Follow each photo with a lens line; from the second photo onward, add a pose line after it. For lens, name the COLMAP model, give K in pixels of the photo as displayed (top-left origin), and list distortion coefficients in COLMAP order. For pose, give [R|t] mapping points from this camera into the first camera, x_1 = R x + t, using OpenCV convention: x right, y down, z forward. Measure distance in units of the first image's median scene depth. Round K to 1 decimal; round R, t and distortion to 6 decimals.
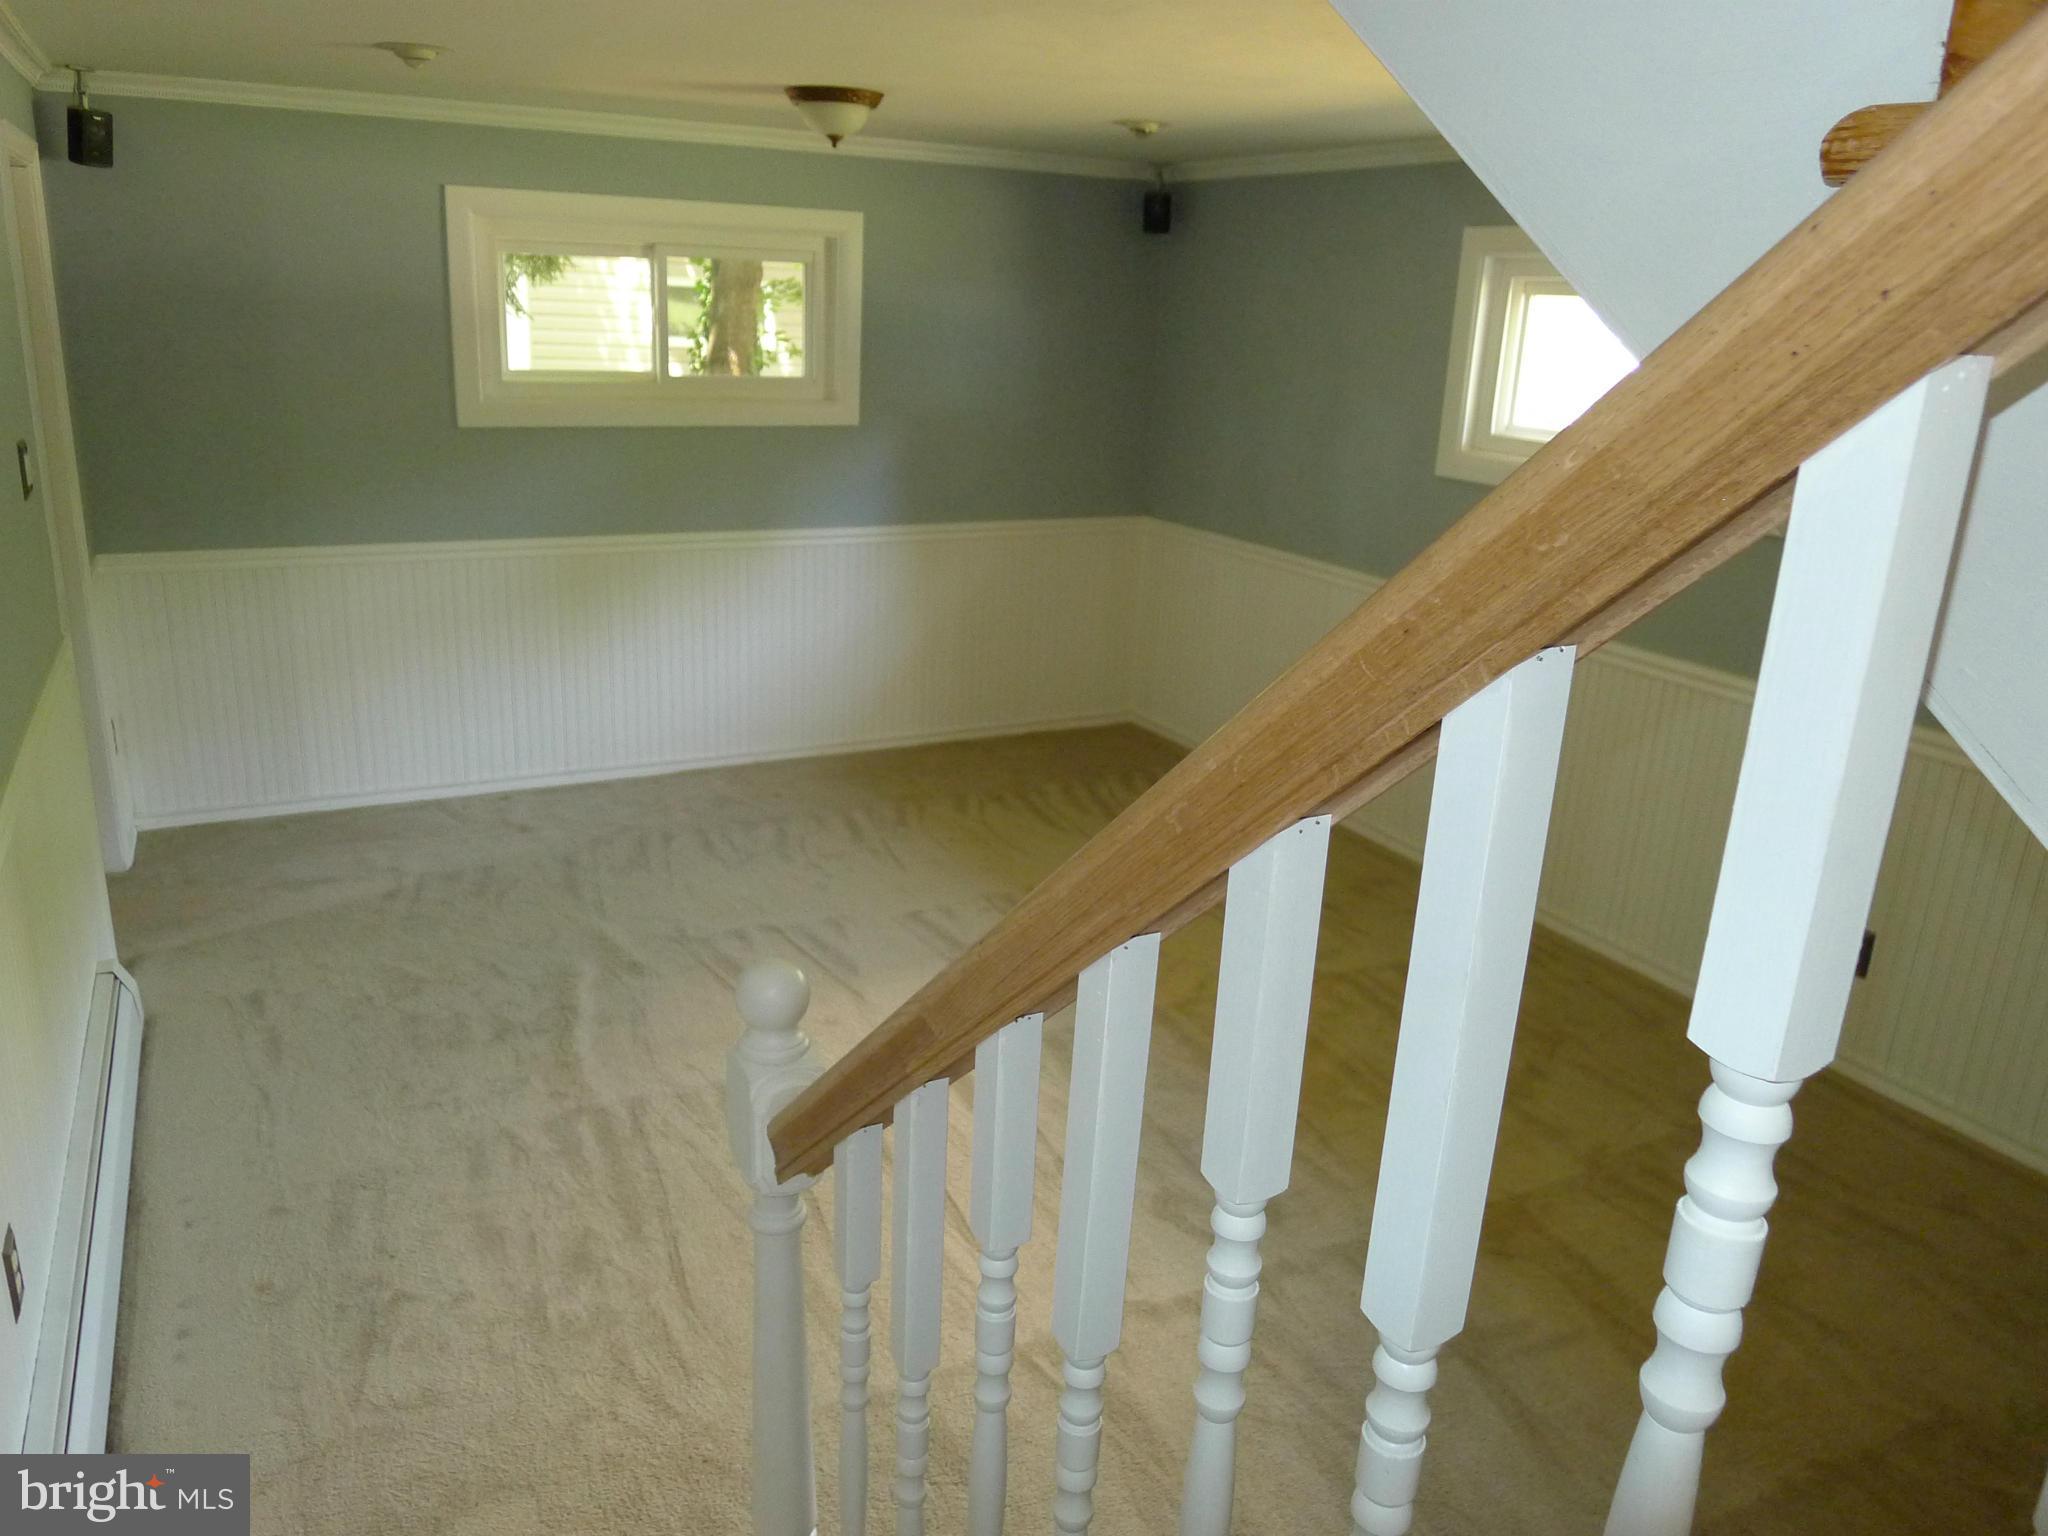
lens RADIAL K [[1476.6, 0, 1014.5], [0, 1476.6, 767.9], [0, 0, 1]] dist [-0.044397, 0.020458]
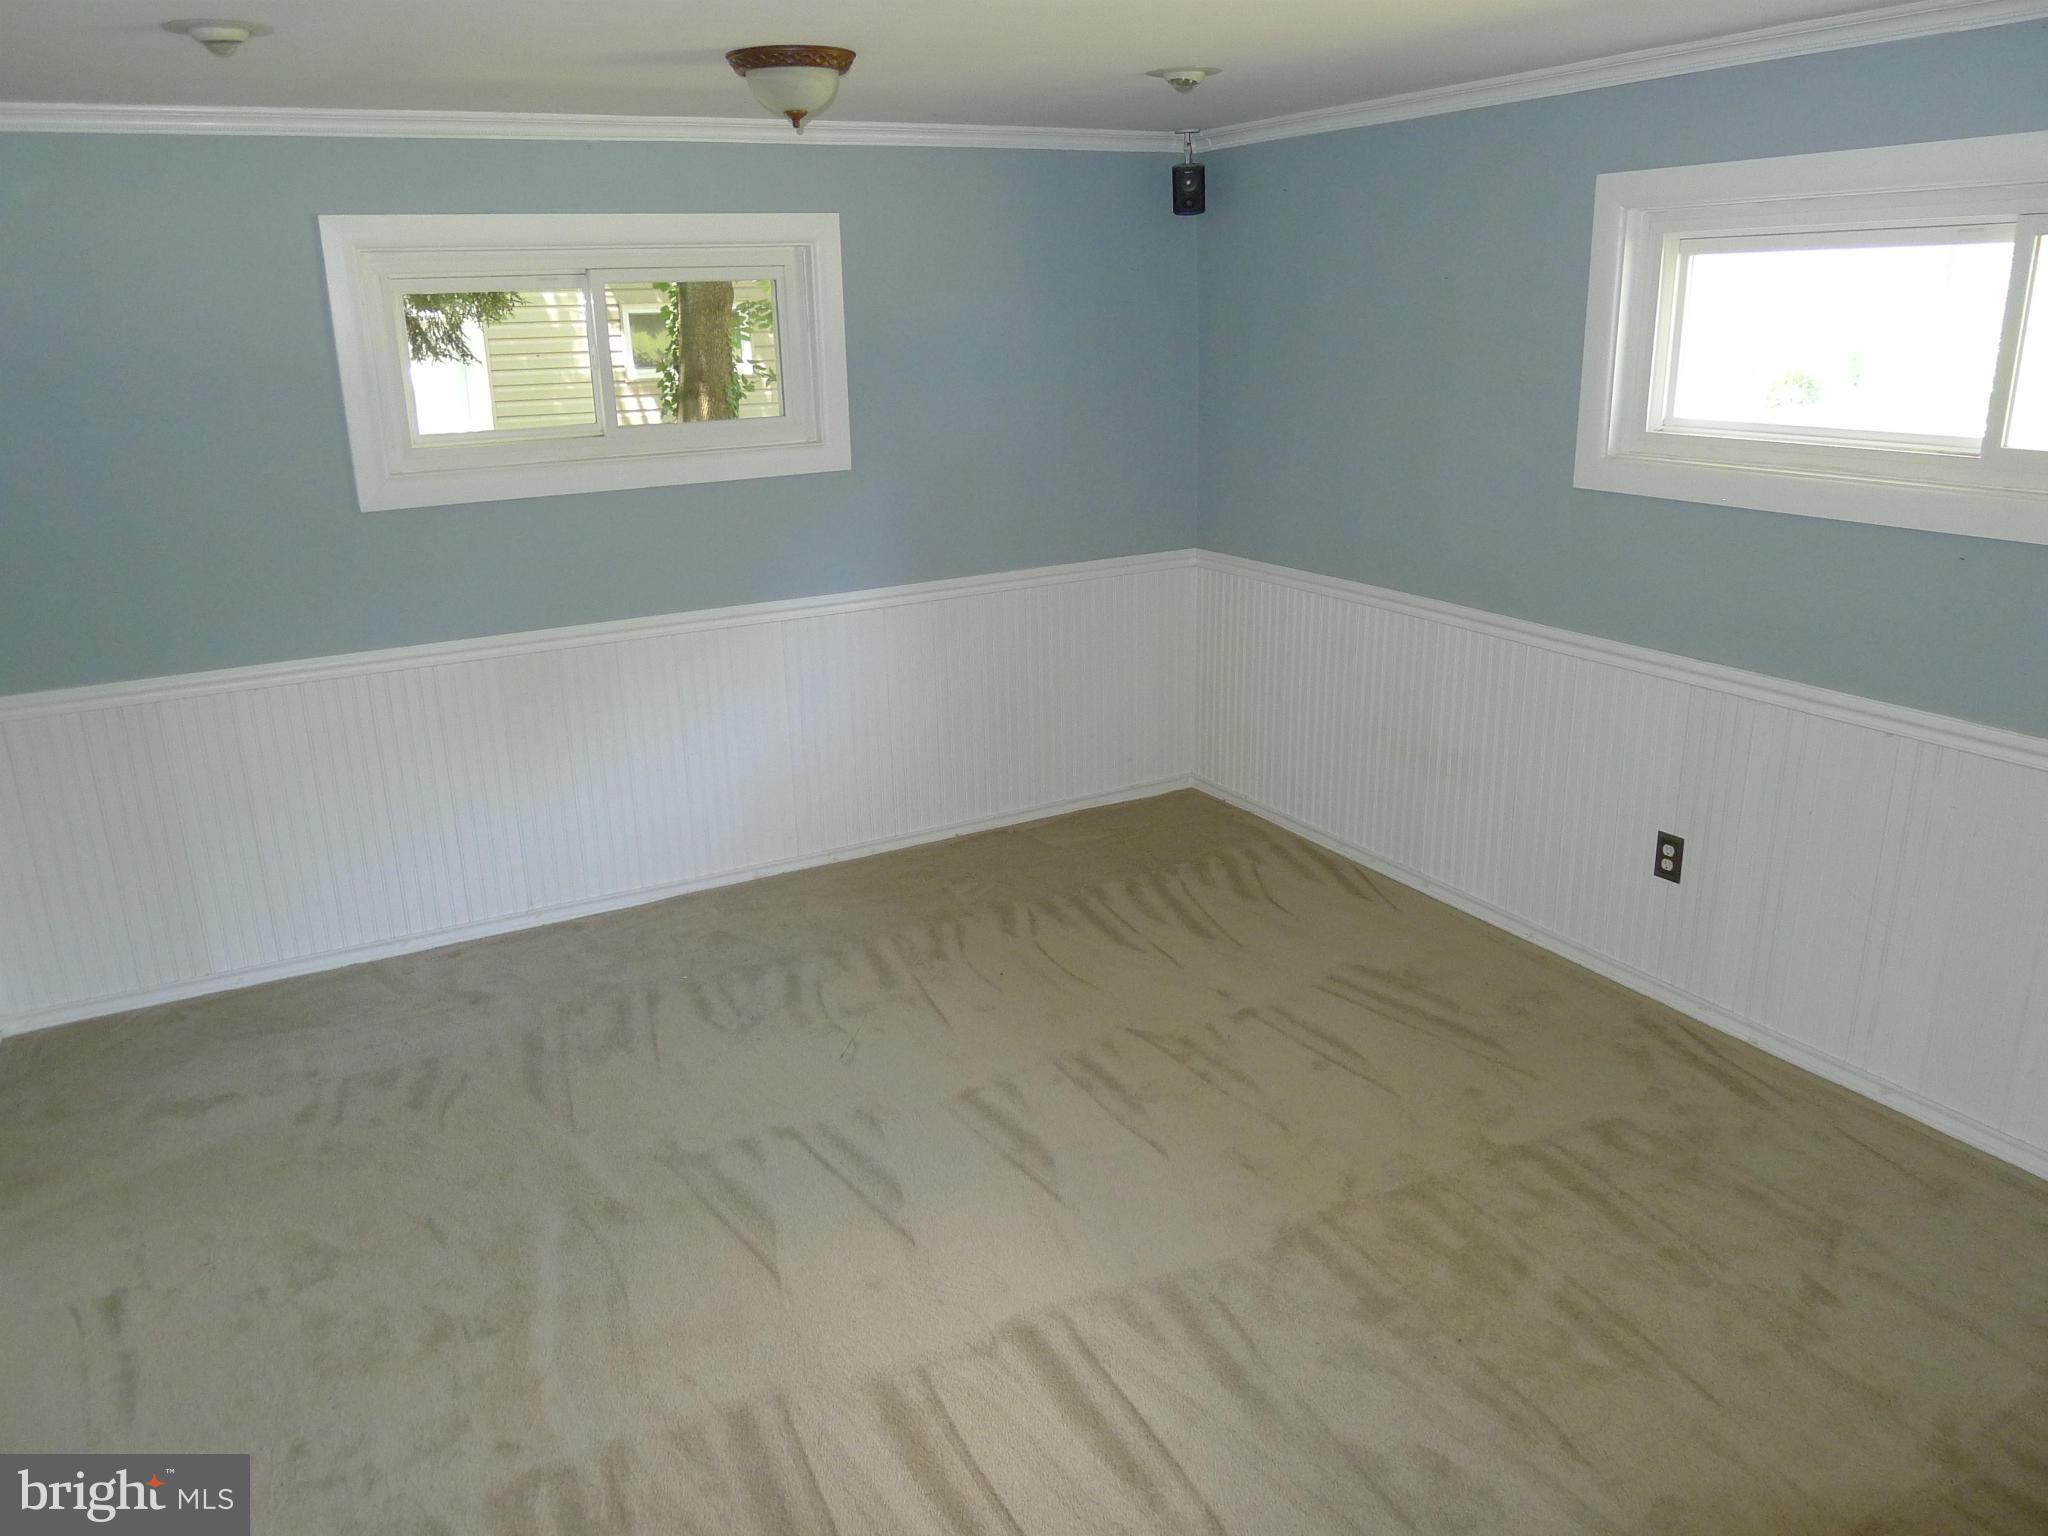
lens RADIAL K [[1476.6, 0, 1014.5], [0, 1476.6, 767.9], [0, 0, 1]] dist [-0.044397, 0.020458]
pose [[0.997547, -0.069534, -0.008056, -0.022195], [0.069532, 0.997580, -0.000496, -0.067598], [0.008071, -0.000066, 0.999967, 0.198284]]
